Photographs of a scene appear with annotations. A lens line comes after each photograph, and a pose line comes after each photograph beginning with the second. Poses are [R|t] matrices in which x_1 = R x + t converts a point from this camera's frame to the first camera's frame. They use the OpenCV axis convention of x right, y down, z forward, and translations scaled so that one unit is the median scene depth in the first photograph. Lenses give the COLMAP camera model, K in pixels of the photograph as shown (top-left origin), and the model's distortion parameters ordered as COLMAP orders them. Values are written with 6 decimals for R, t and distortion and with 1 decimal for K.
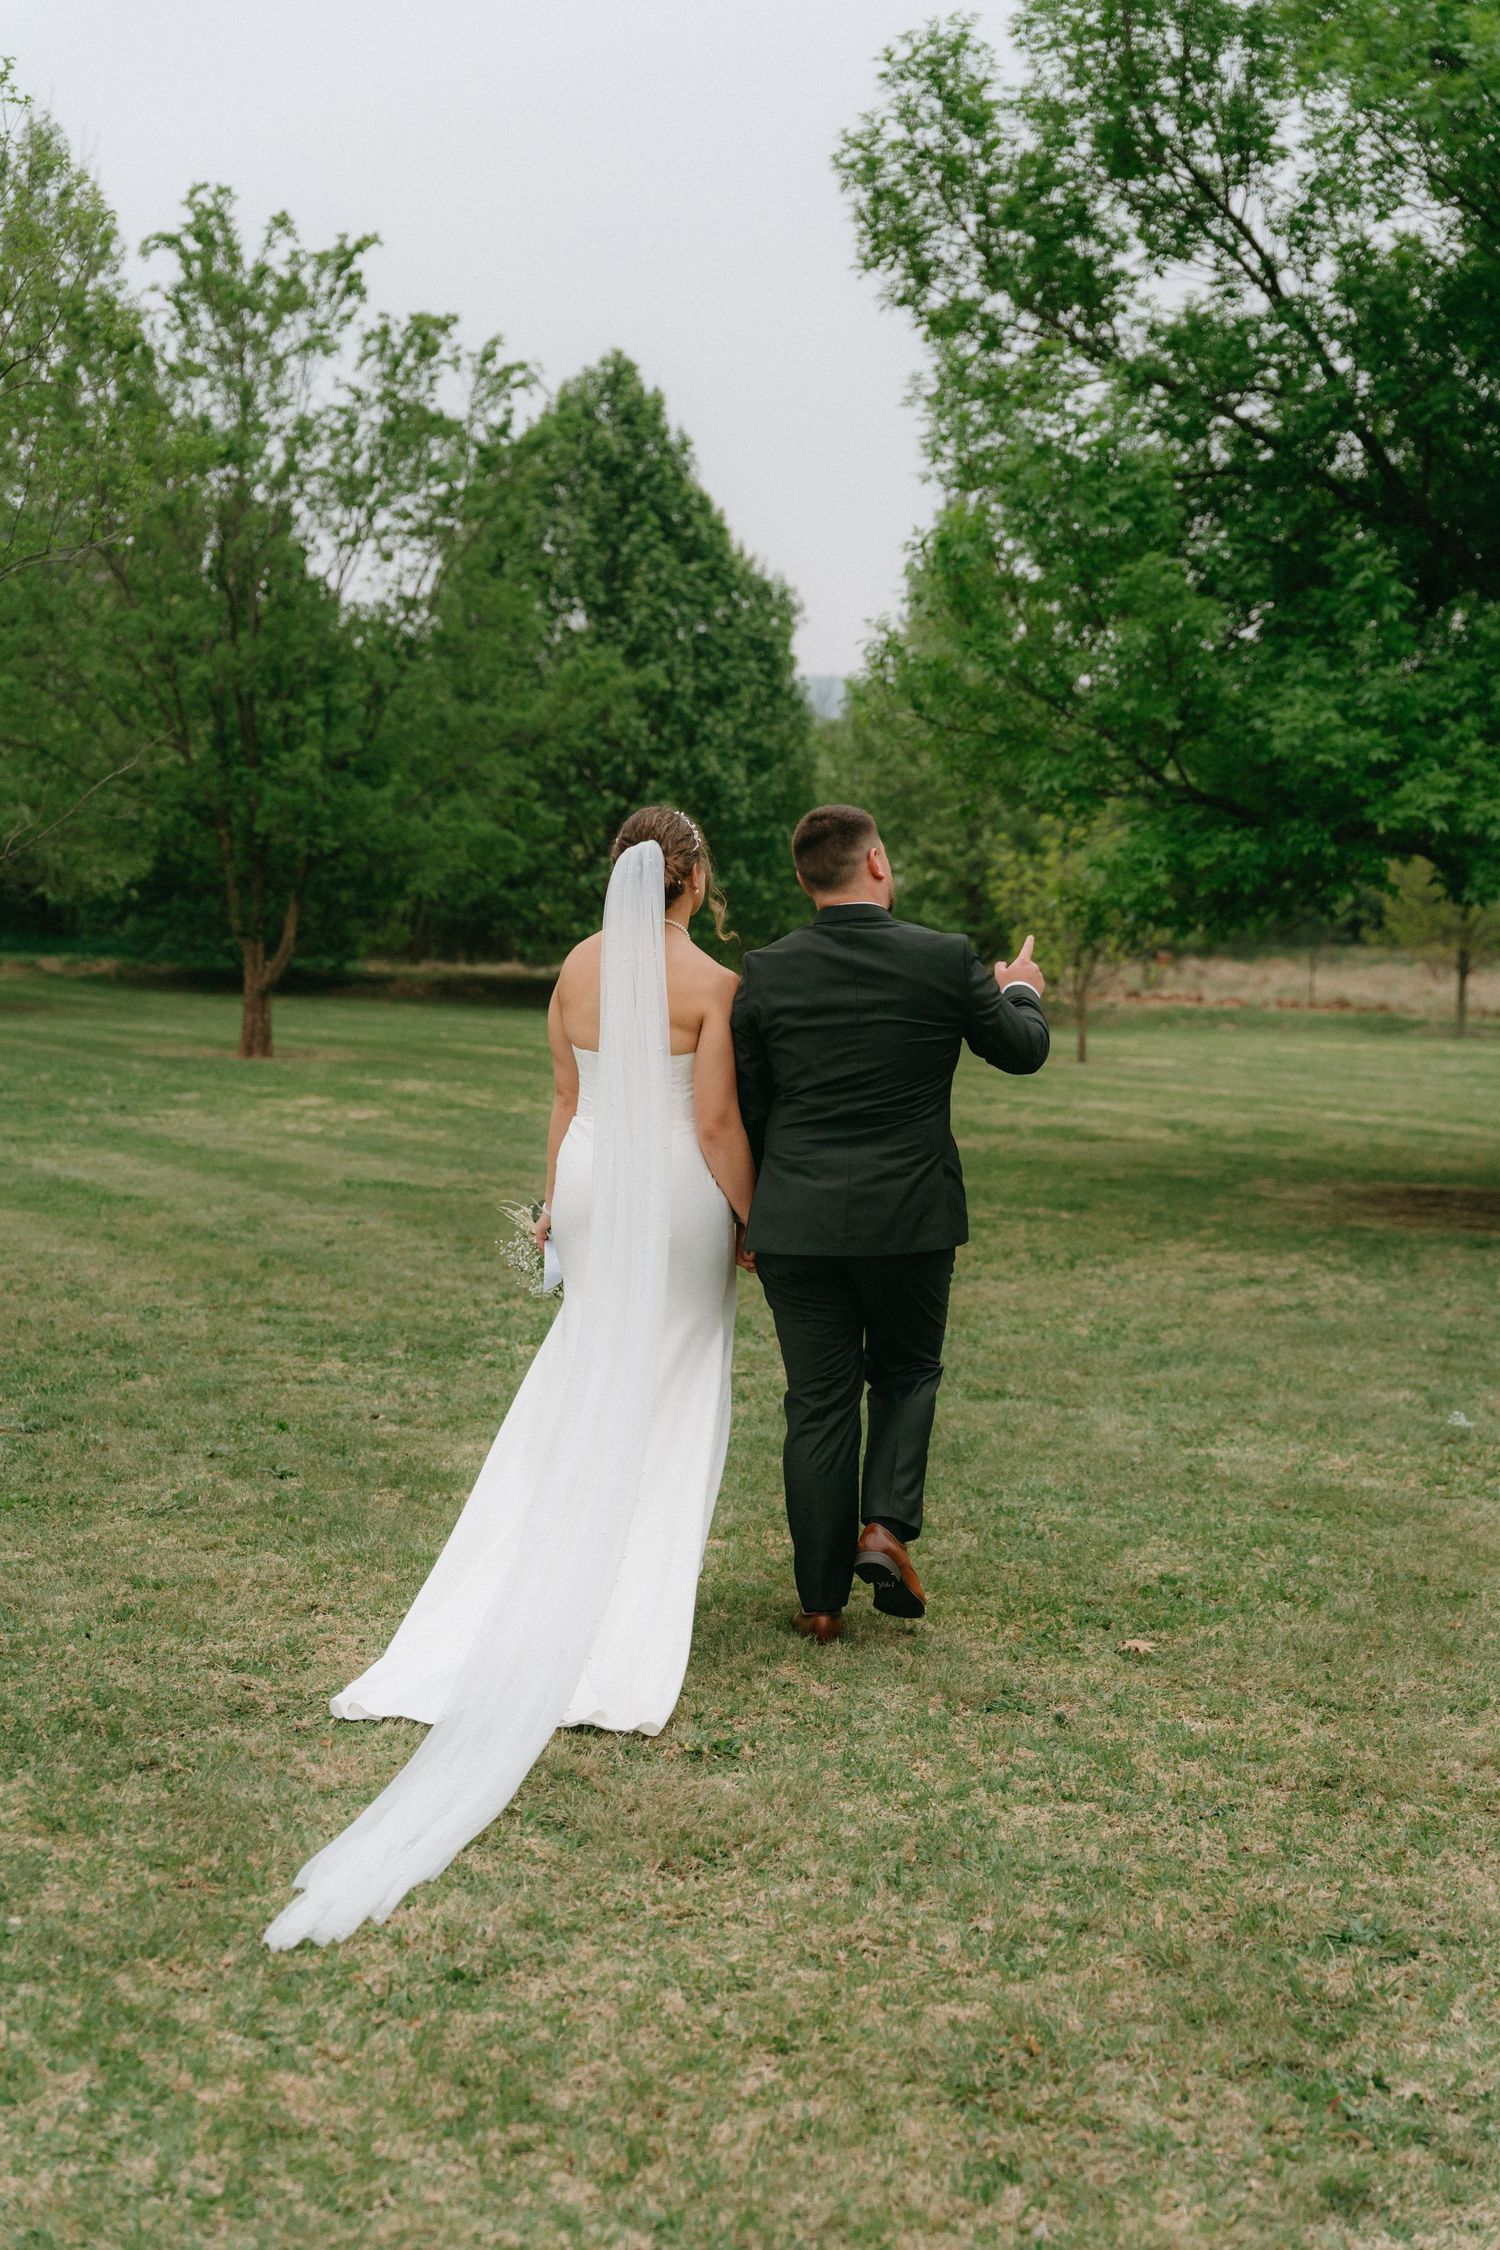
lens RADIAL K [[2819.6, 0, 750.0], [0, 2819.6, 1125.0], [0, 0, 1]] dist [0.033577, 0.040539]
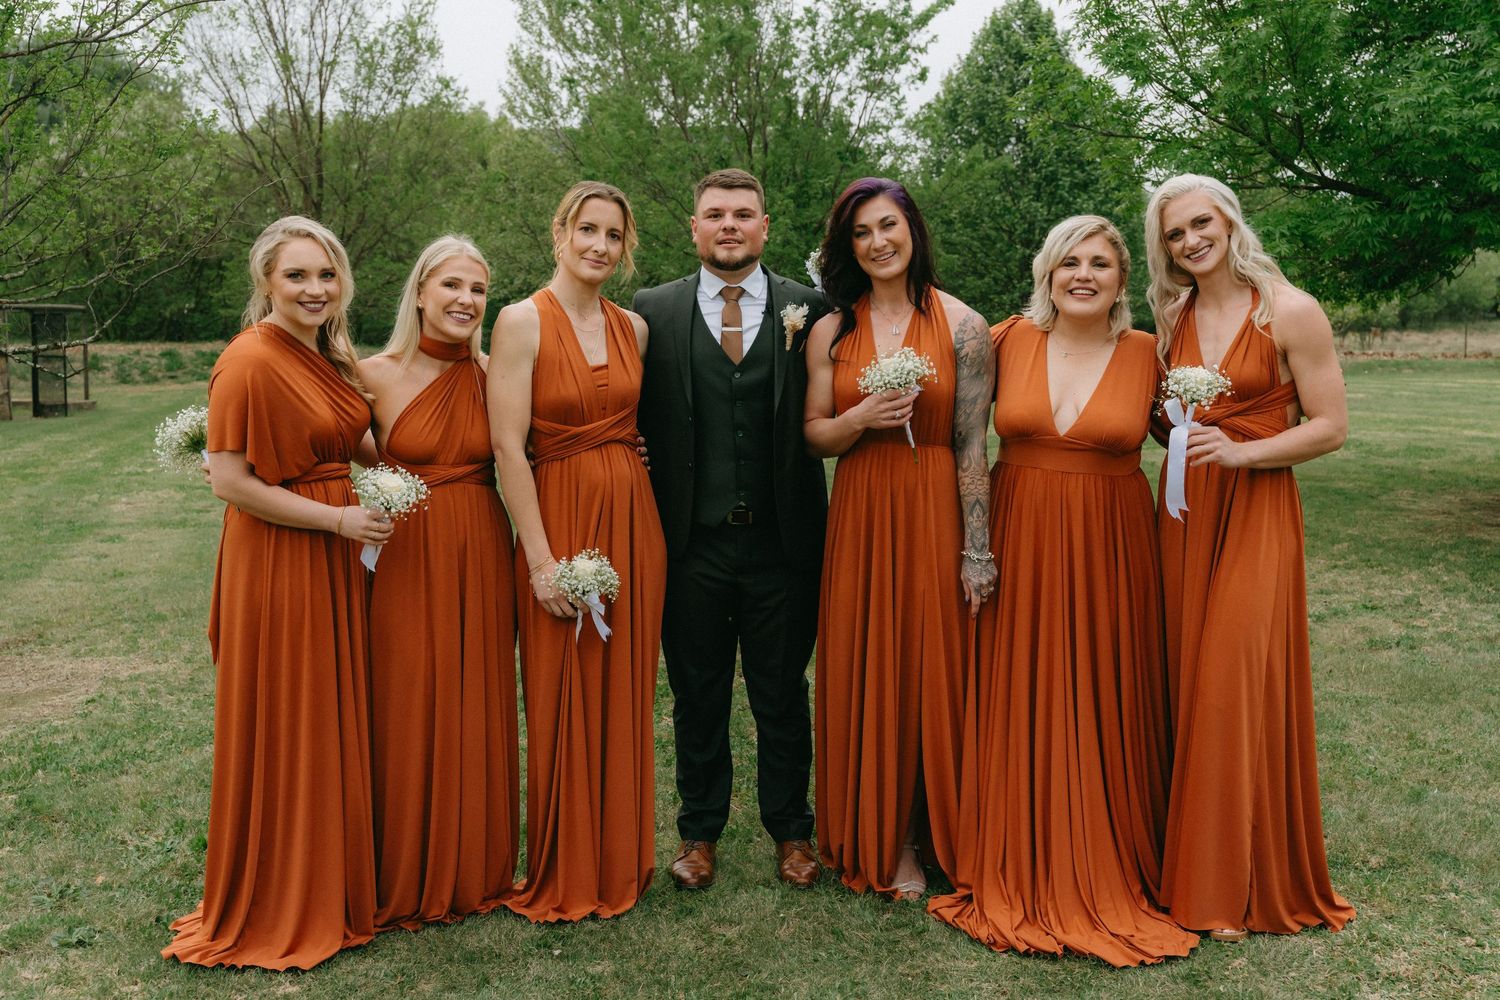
lens RADIAL K [[1492.5, 0, 750.0], [0, 1492.5, 500.0], [0, 0, 1]] dist [0.023984, -0.024101]
pose [[0.968469, -0.008467, -0.248991, 0.035728], [0.019088, 0.999006, 0.040271, -0.005875], [0.248403, -0.043753, 0.967668, 0.147033]]
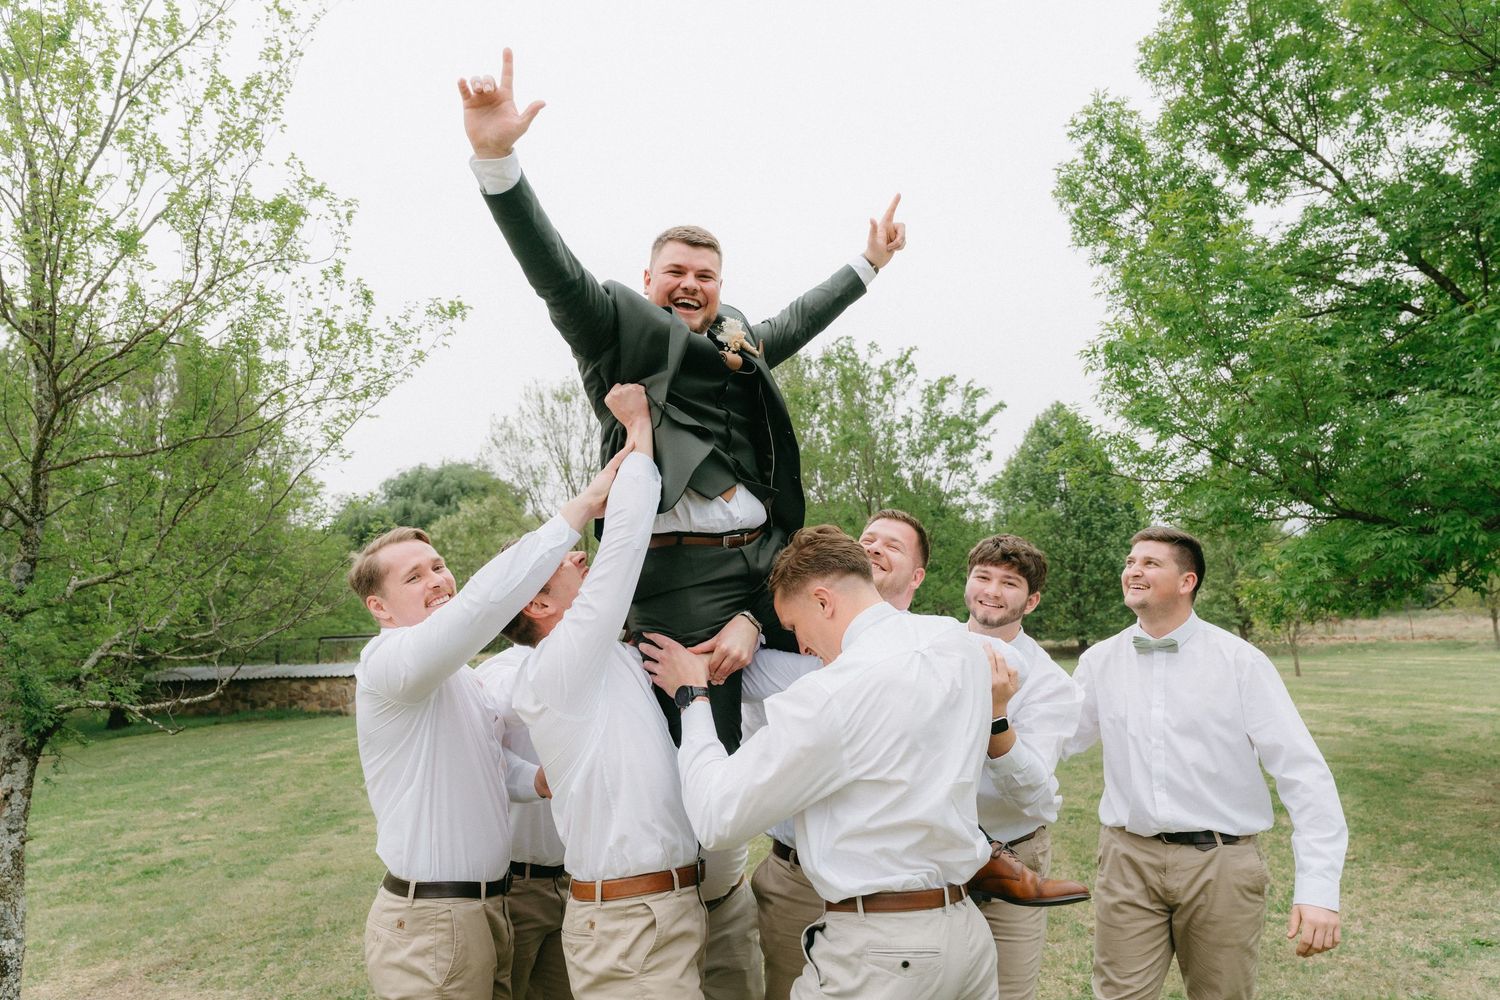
lens RADIAL K [[988.6, 0, 750.0], [0, 988.6, 500.0], [0, 0, 1]] dist [-0.006974, -0.004174]
pose [[0.924177, -0.112986, -0.364871, 0.031021], [0.036915, 0.977197, -0.209100, -0.015687], [0.380177, 0.179776, 0.907274, 0.211533]]
